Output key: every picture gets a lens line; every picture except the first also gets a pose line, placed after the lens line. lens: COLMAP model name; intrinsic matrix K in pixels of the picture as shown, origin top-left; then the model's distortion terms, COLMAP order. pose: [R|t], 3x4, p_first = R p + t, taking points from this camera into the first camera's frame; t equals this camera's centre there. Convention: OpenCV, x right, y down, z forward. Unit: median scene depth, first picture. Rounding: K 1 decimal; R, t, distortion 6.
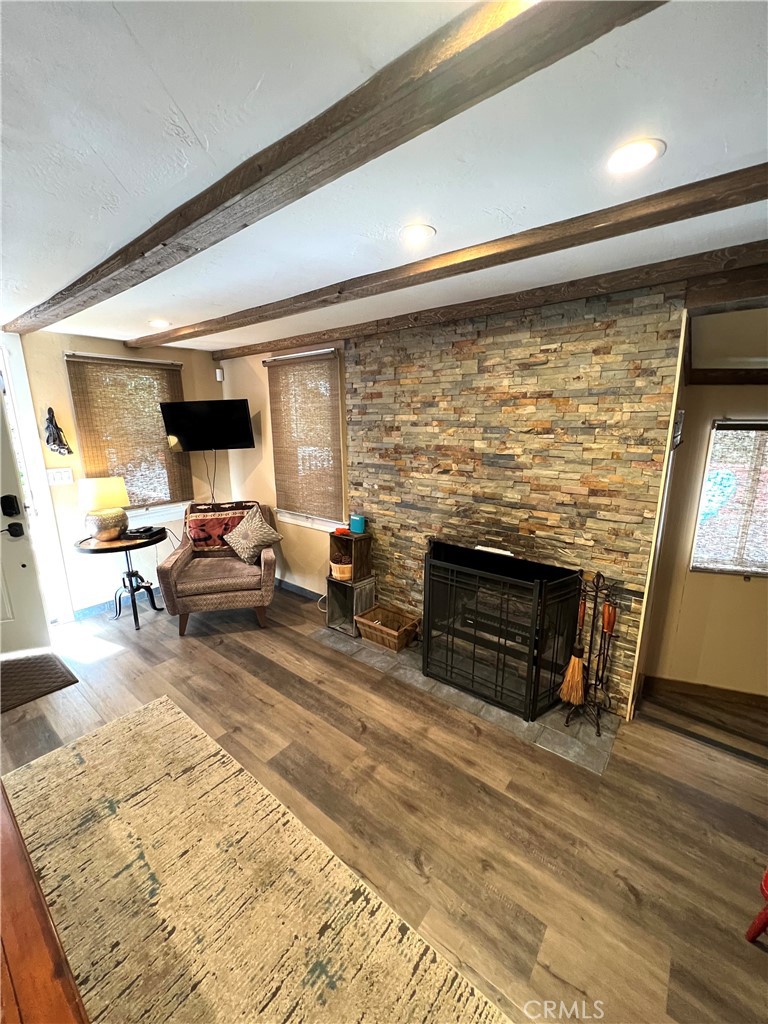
lens RADIAL K [[407.4, 0, 386.1], [0, 407.4, 511.8], [0, 0, 1]] dist [0.001636, 0.000246]
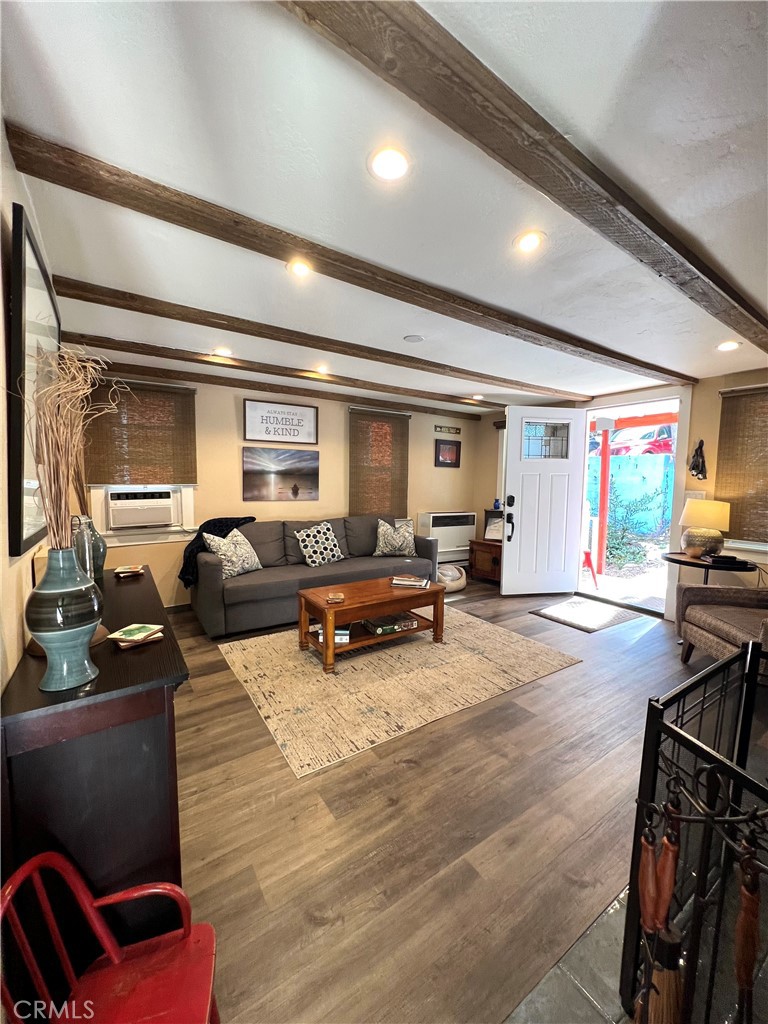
lens RADIAL K [[407.4, 0, 386.4], [0, 407.4, 514.5], [0, 0, 1]] dist [0.001636, 0.000246]
pose [[-0.297443, 0.089360, -0.950548, 1.224508], [-0.228143, 0.960115, 0.161649, -0.057624], [0.927081, 0.264942, -0.265193, 1.062680]]
